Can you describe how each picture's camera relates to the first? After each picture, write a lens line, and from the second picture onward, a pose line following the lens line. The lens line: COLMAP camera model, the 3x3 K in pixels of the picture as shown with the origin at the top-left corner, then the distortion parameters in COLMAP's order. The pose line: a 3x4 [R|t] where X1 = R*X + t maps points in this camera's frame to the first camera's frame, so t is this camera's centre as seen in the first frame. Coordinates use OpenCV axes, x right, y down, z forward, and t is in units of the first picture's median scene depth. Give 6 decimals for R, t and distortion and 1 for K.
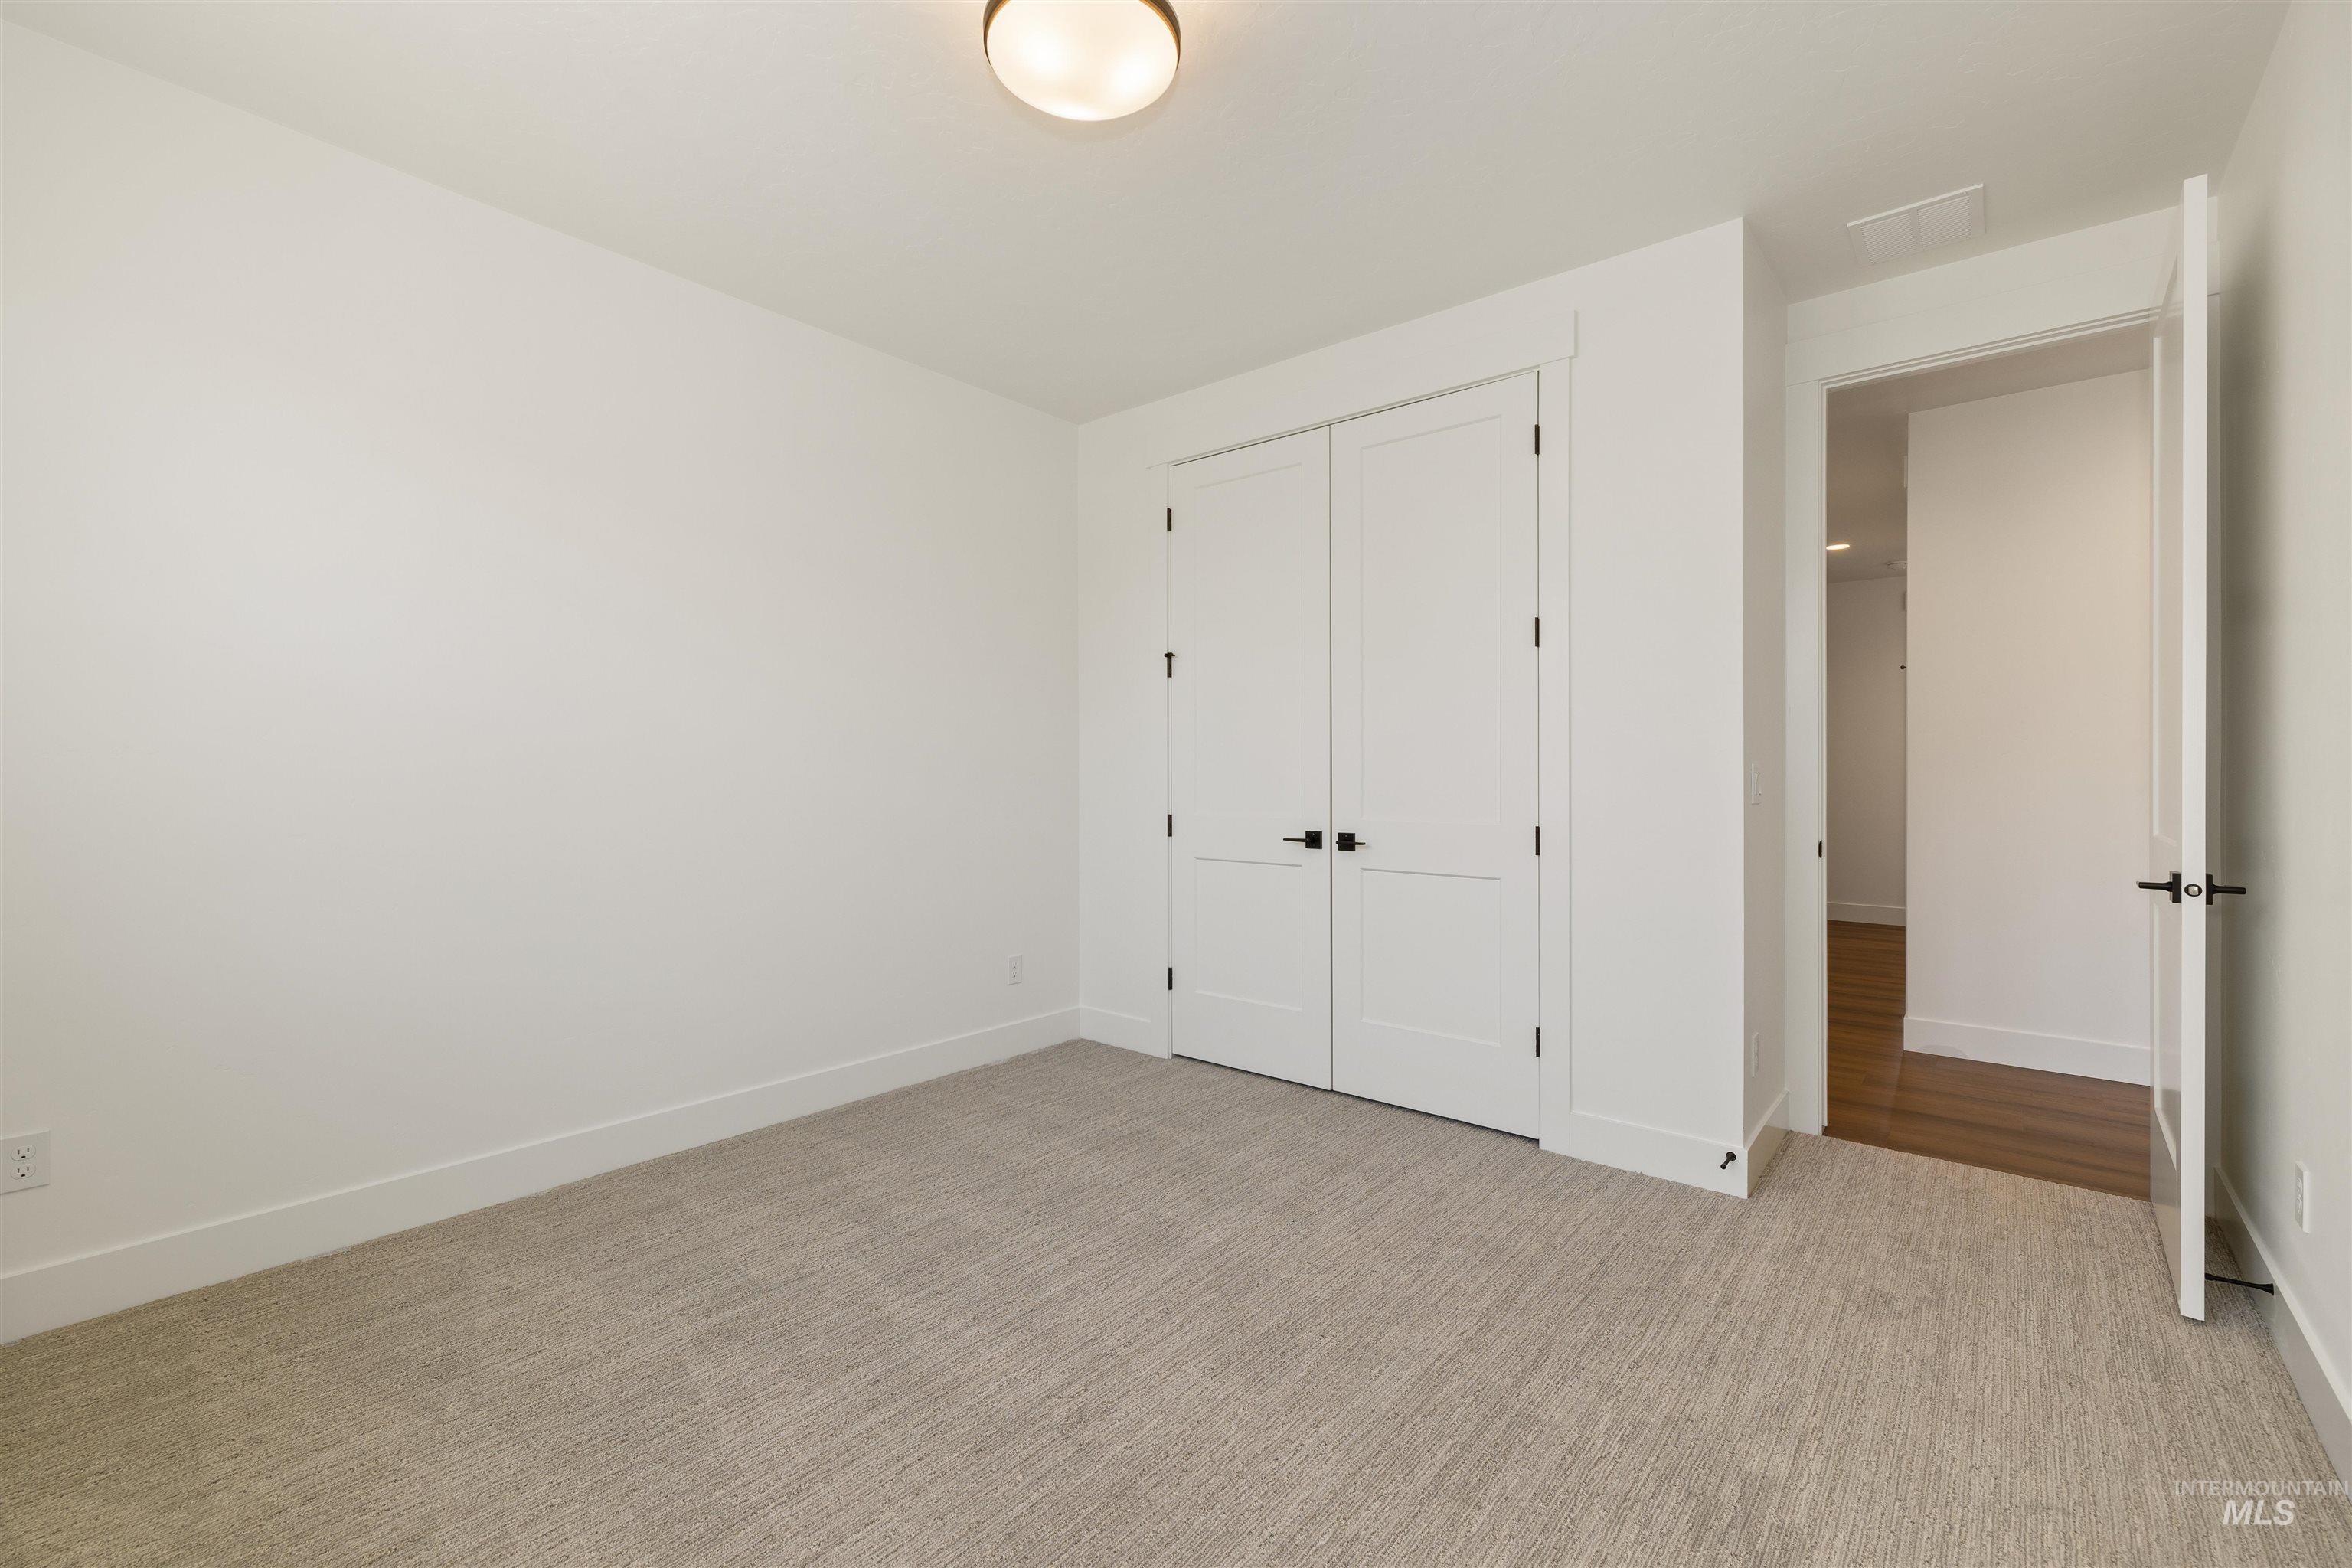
lens RADIAL K [[998.1, 0, 1175.5], [0, 998.1, 778.1], [0, 0, 1]] dist [0.000725, 0.000705]
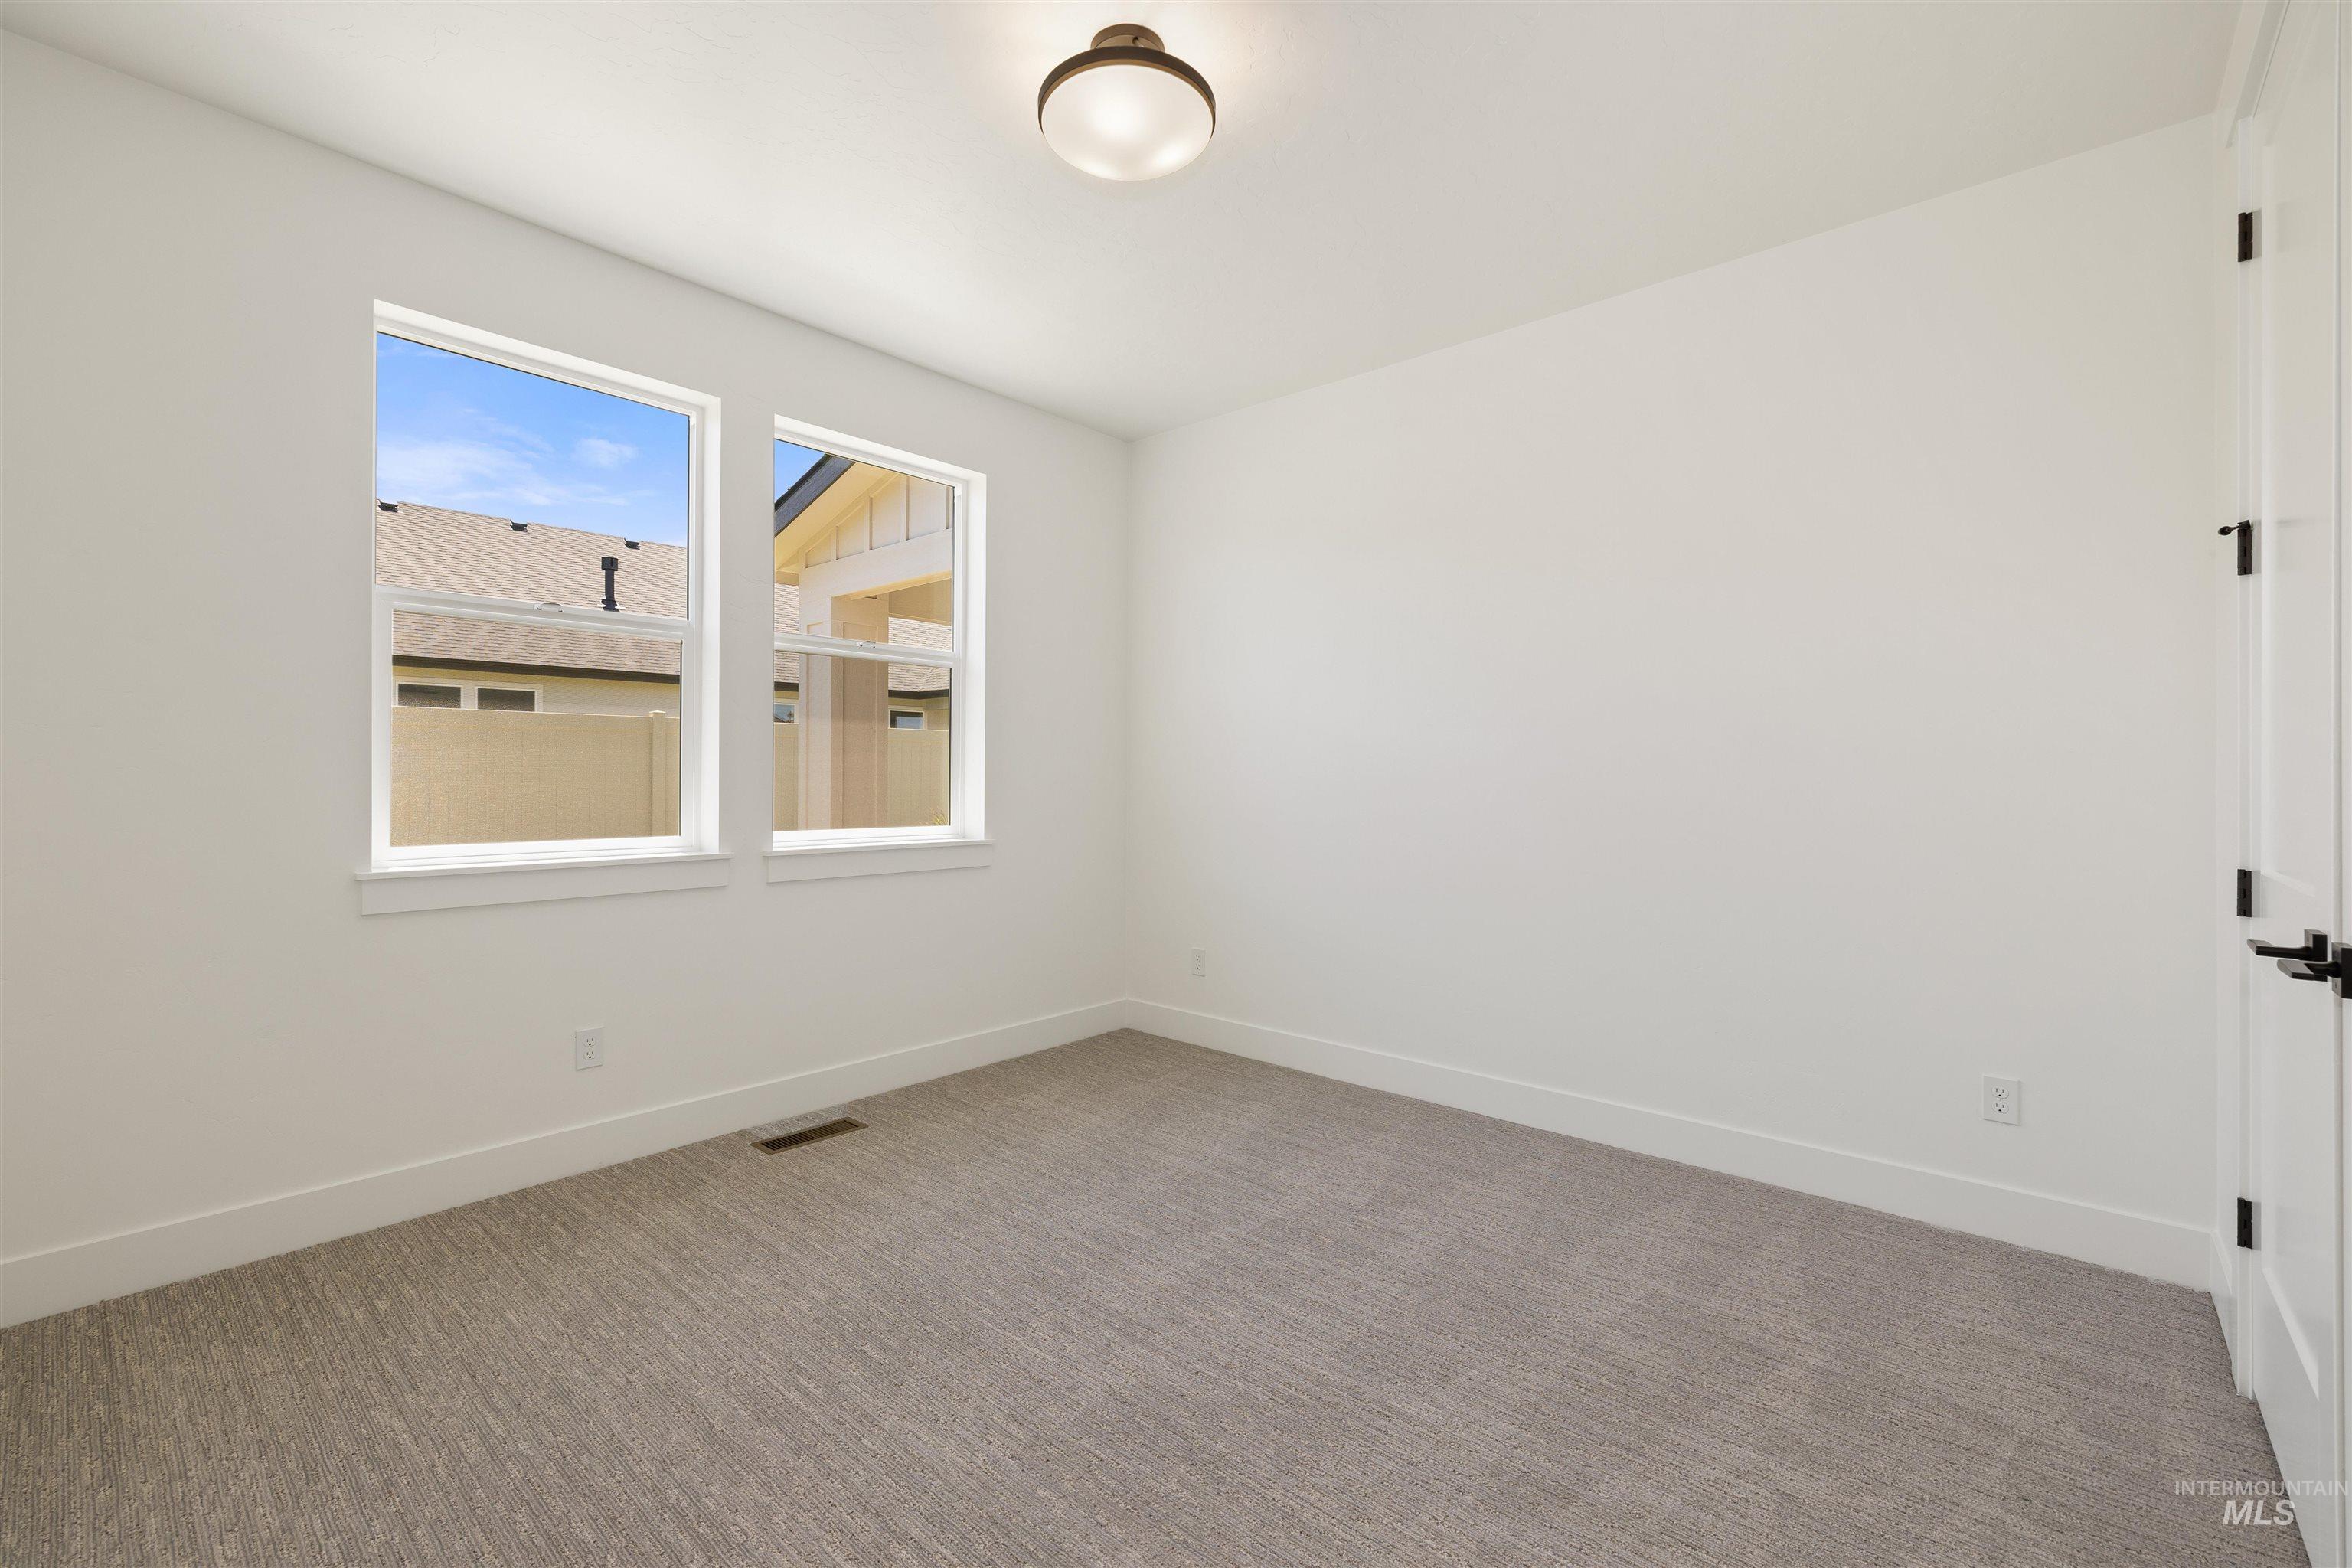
lens RADIAL K [[998.1, 0, 1174.9], [0, 998.1, 783.4], [0, 0, 1]] dist [0.000725, 0.000705]
pose [[-0.051145, 0.007565, -0.998663, 0.715978], [0.000762, 0.999971, 0.007536, -0.011976], [0.998691, -0.000376, -0.051149, 0.777645]]
